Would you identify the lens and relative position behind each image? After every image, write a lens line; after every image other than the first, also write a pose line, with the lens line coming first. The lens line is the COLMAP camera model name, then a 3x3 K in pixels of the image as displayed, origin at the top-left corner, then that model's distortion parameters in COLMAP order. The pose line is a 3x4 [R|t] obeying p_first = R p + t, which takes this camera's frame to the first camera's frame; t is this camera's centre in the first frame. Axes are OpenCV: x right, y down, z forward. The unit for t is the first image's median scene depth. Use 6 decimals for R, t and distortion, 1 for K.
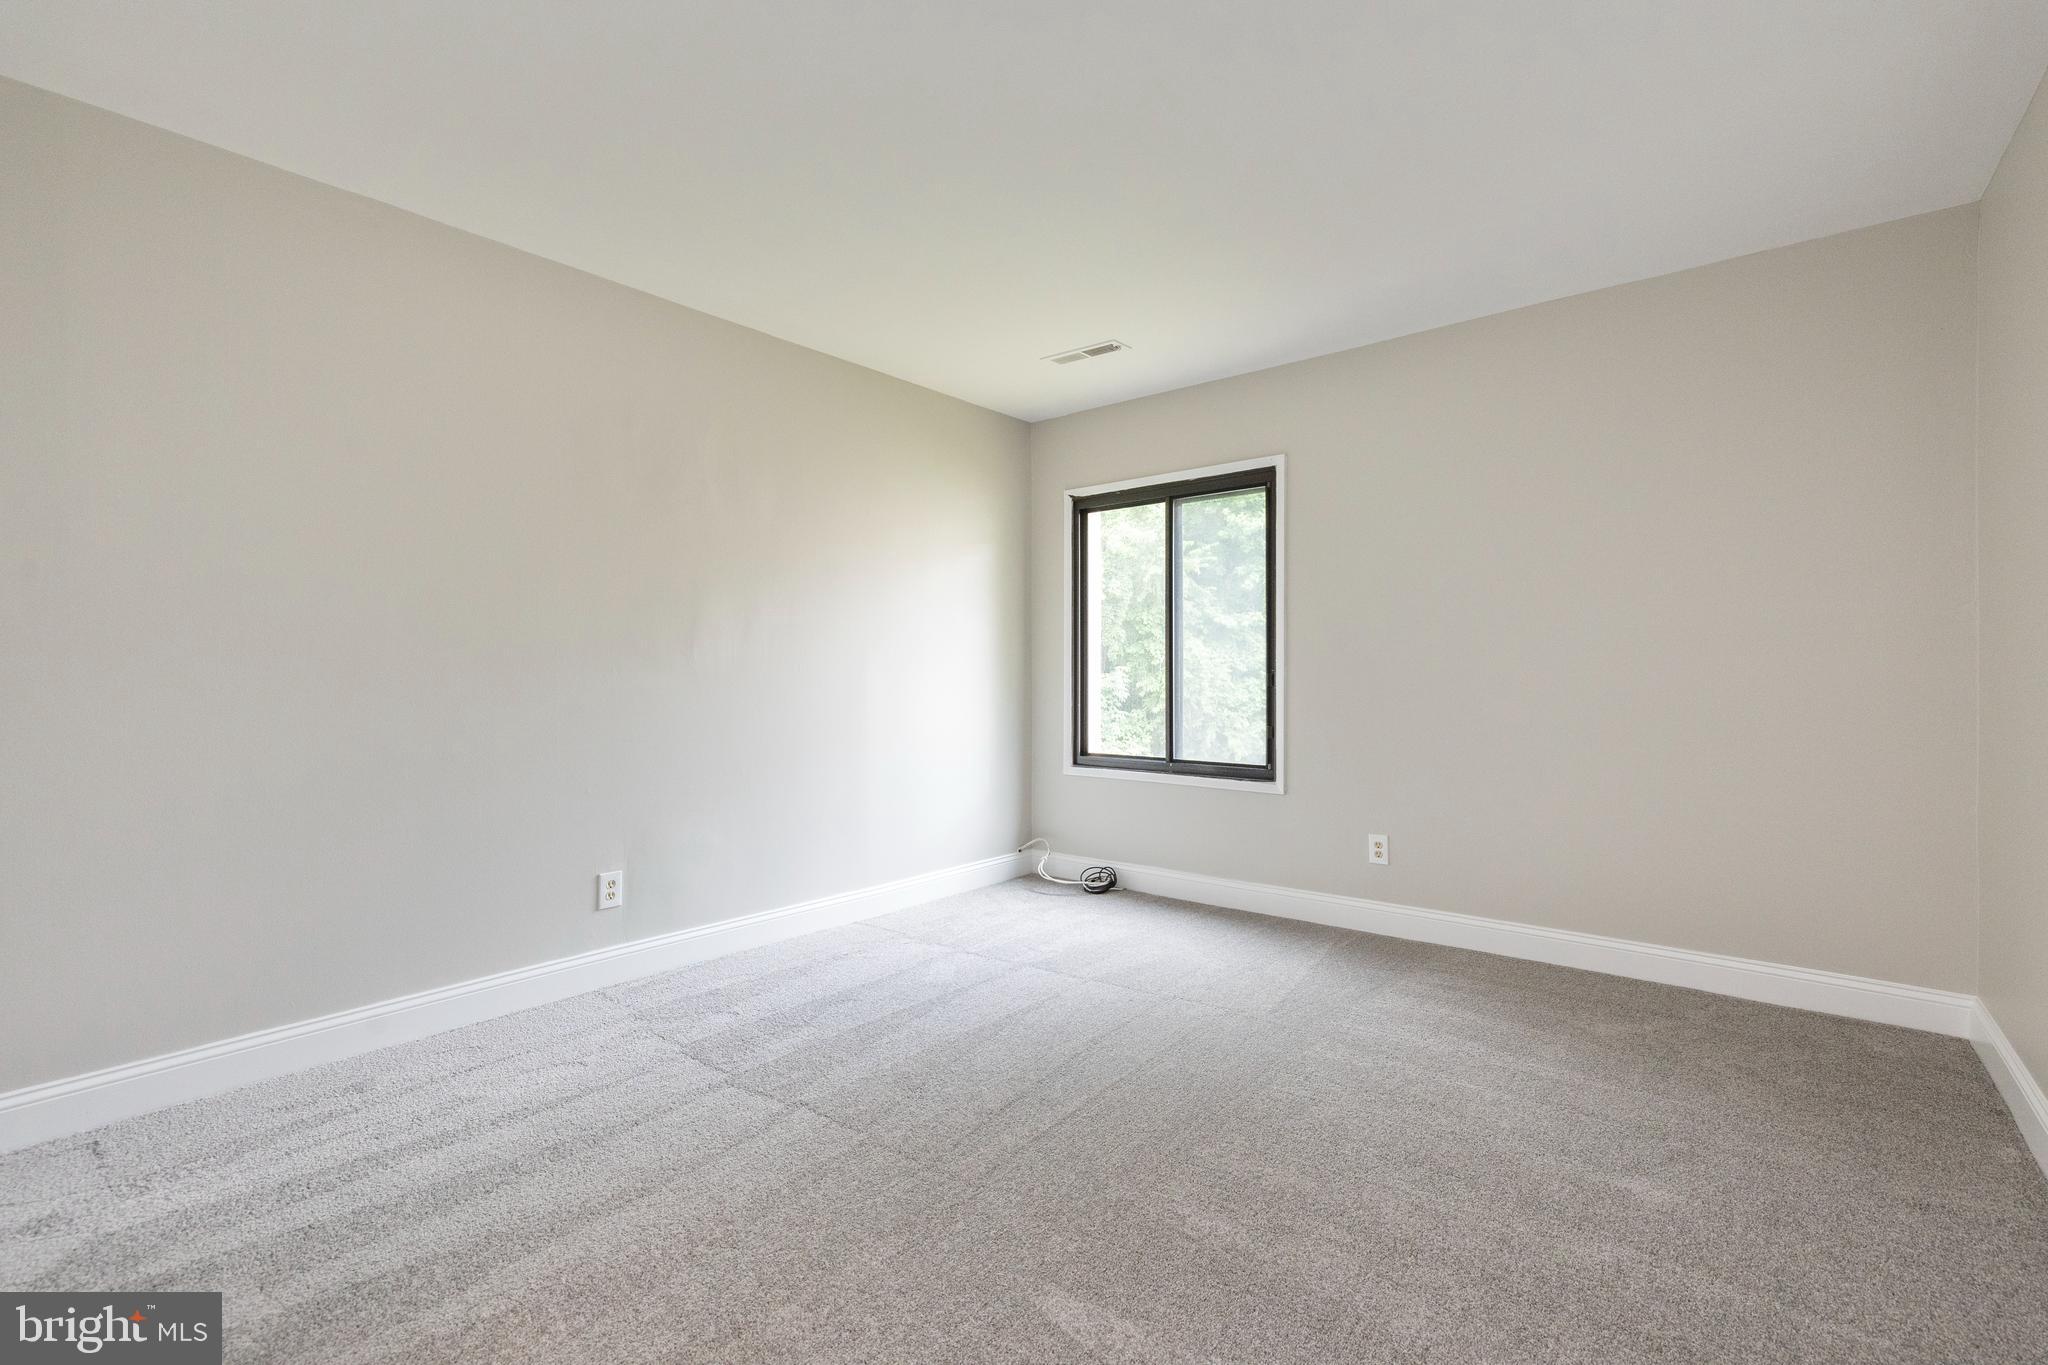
lens RADIAL K [[955.2, 0, 1022.3], [0, 955.2, 693.6], [0, 0, 1]] dist [0.014147, -0.001230]
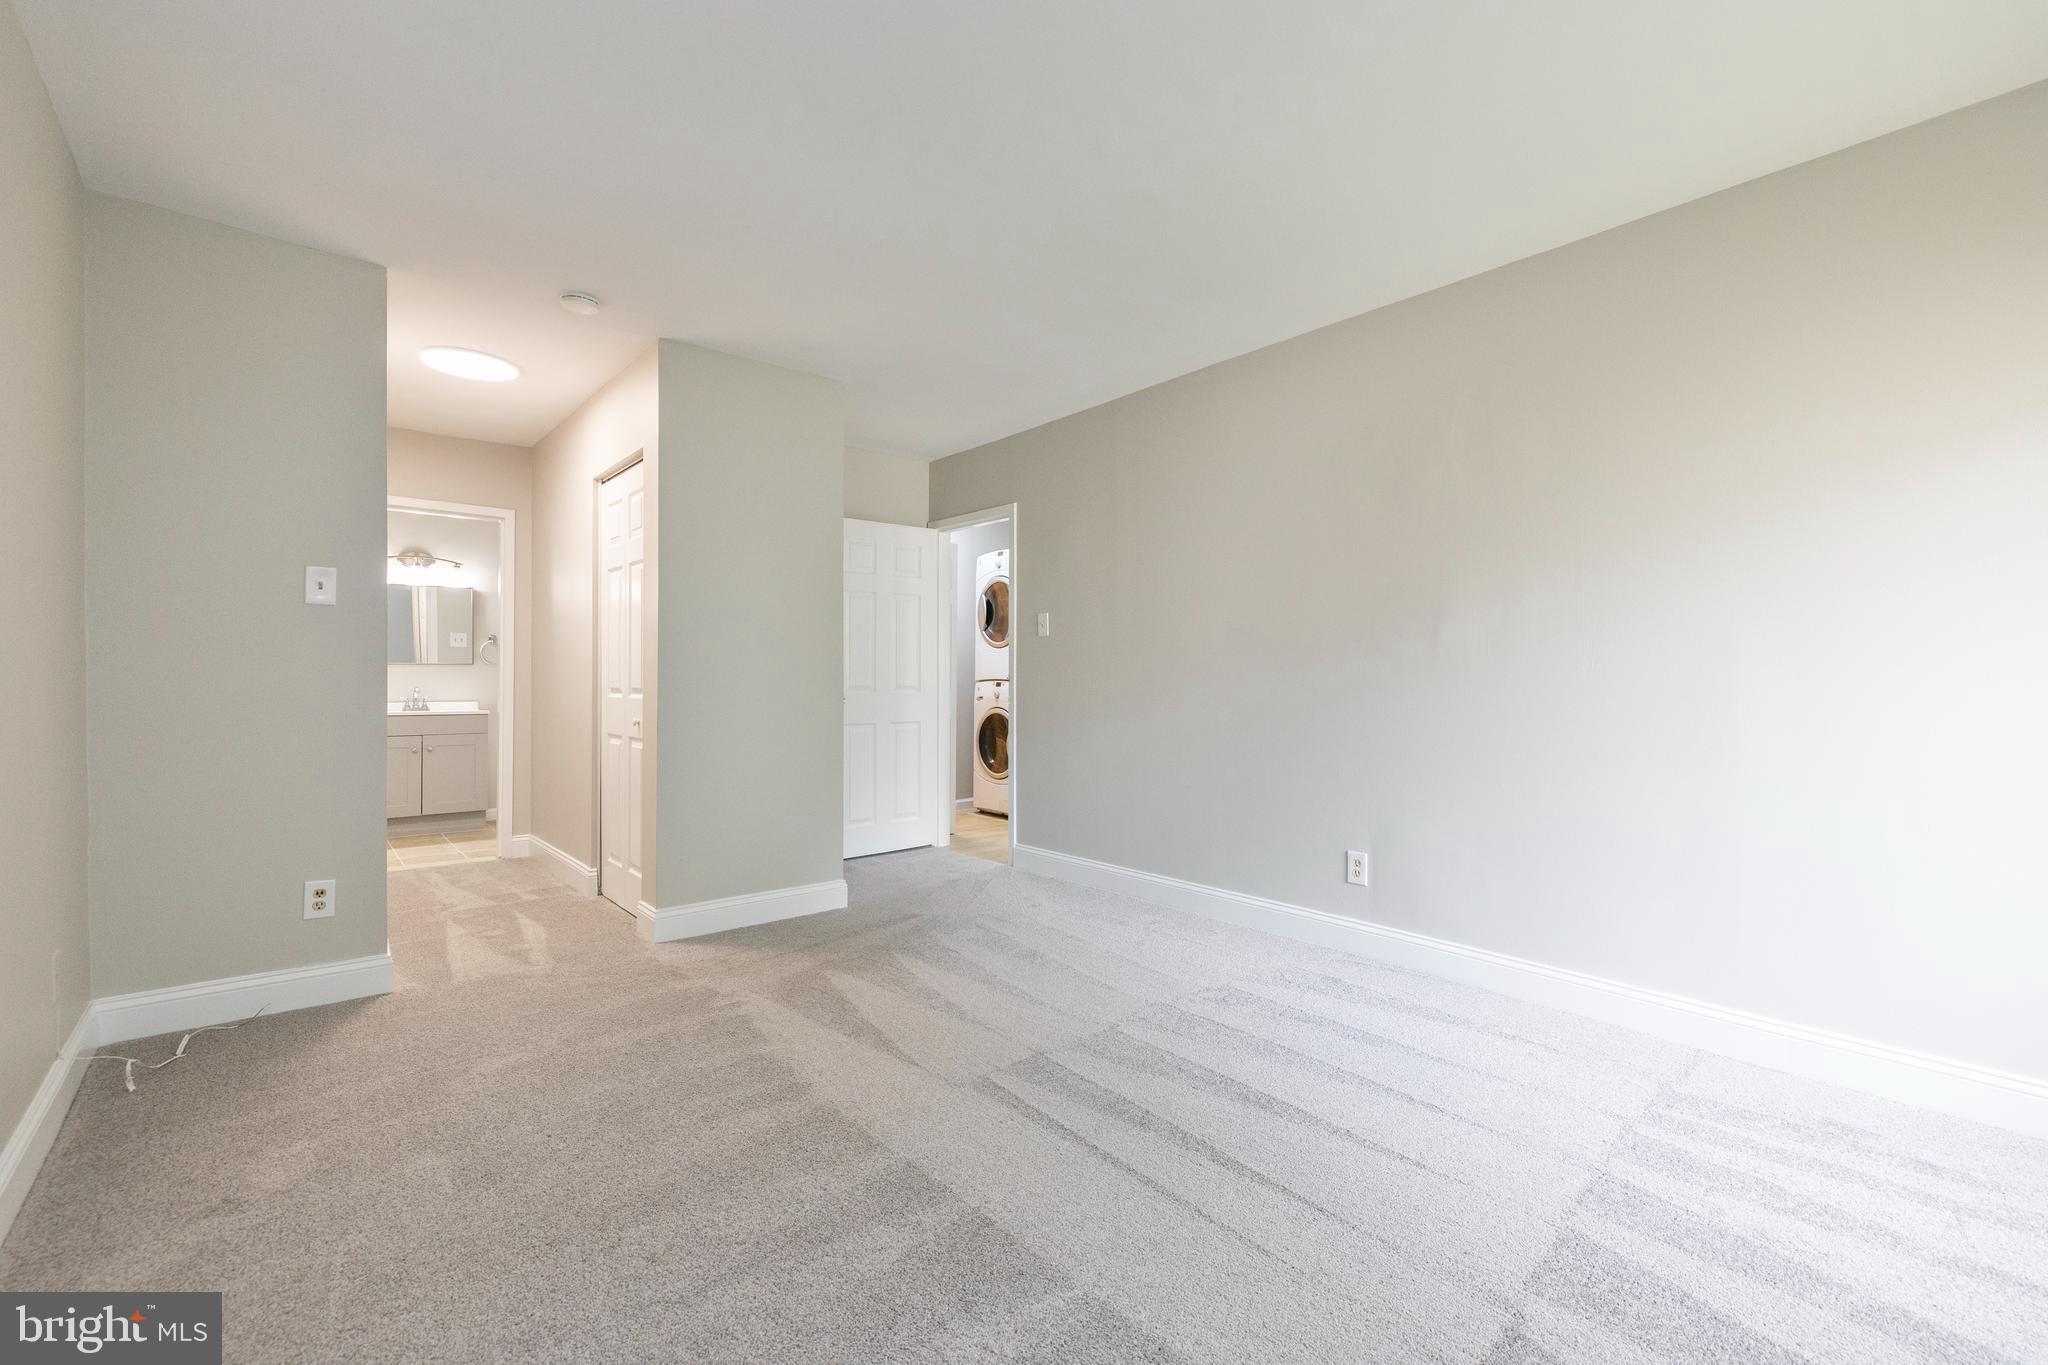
lens RADIAL K [[873.7, 0, 1022.8], [0, 873.7, 678.3], [0, 0, 1]] dist [-0.002003, 0.001374]
pose [[-0.207624, 0.000985, -0.978208, 0.642574], [-0.022713, 0.999725, 0.005828, -0.013686], [0.977945, 0.023428, -0.207545, 0.819290]]
